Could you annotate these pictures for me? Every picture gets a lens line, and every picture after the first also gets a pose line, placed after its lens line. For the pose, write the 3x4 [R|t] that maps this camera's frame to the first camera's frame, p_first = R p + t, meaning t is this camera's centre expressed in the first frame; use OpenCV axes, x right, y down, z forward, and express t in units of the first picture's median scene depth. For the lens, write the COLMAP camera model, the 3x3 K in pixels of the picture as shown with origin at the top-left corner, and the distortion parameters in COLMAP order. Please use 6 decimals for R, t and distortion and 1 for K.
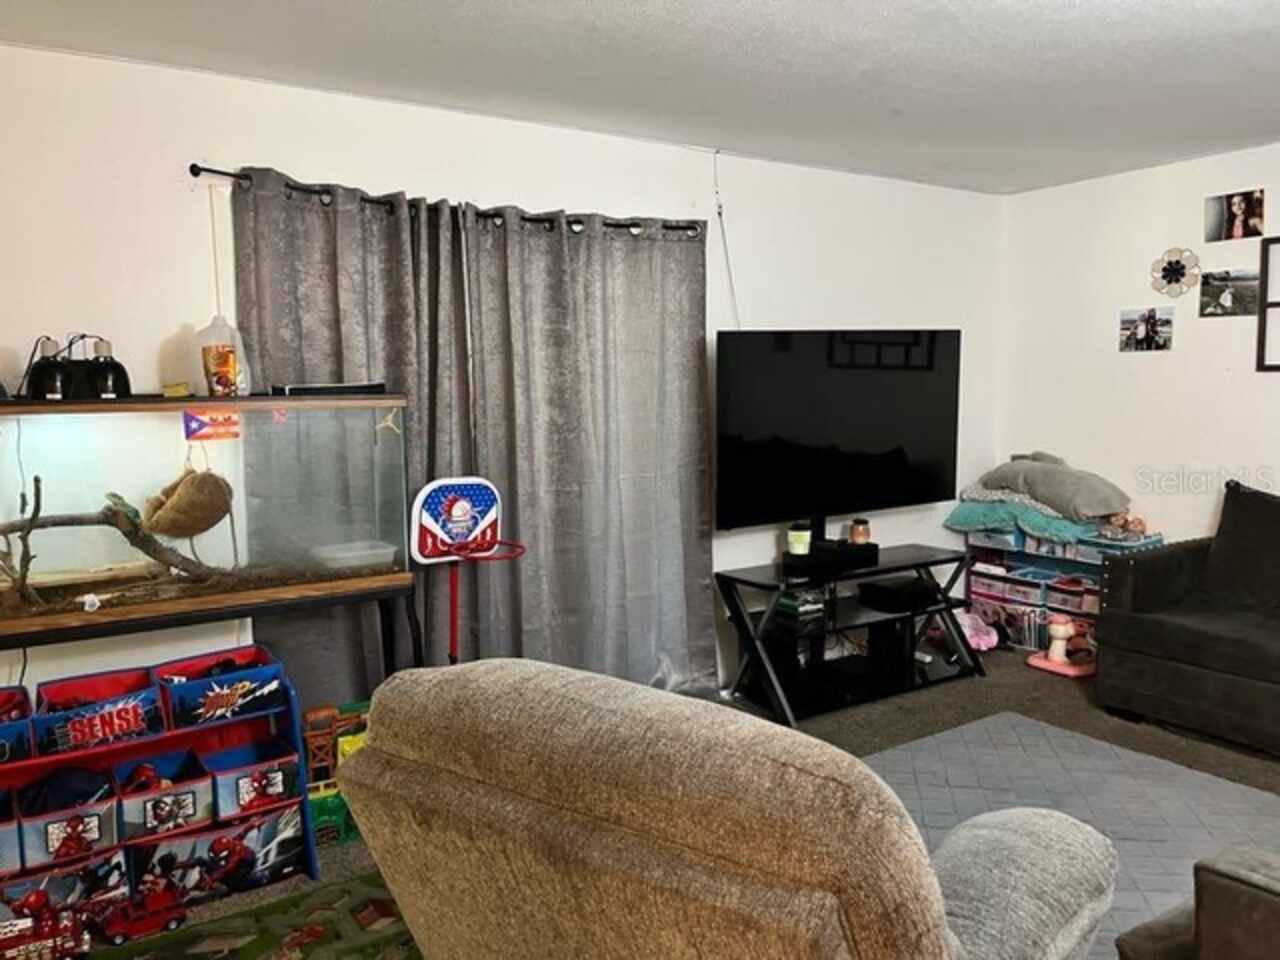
lens RADIAL K [[971.5, 0, 627.4], [0, 971.5, 479.7], [0, 0, 1]] dist [0.059484, -0.093412]
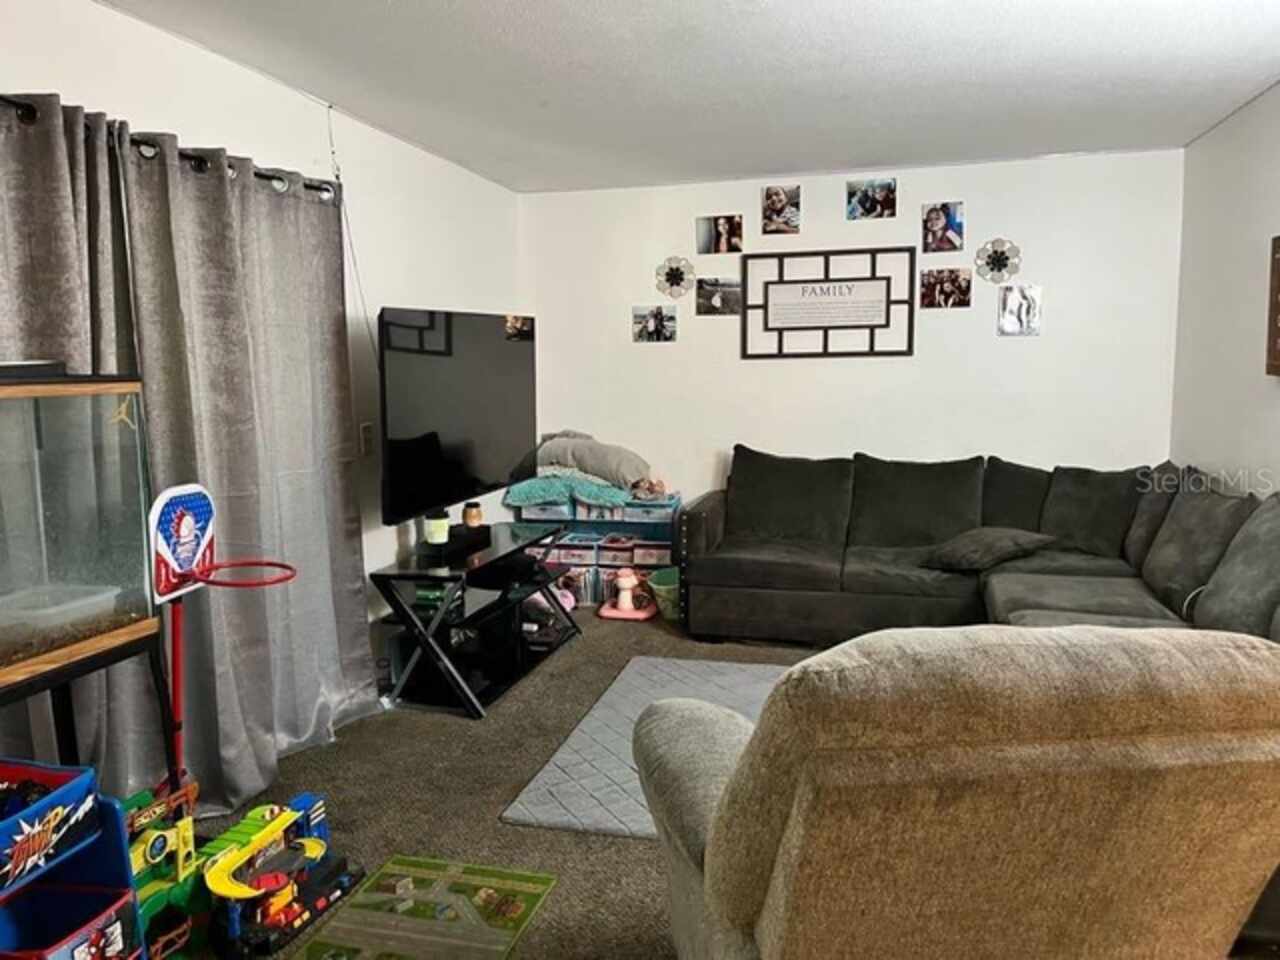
lens RADIAL K [[971.5, 0, 645.3], [0, 971.5, 486.9], [0, 0, 1]] dist [0.059484, -0.093412]
pose [[0.733176, -0.080998, 0.675198, -0.330443], [0.069989, 0.996596, 0.043556, -0.007300], [-0.676428, 0.015322, 0.736349, 0.148337]]
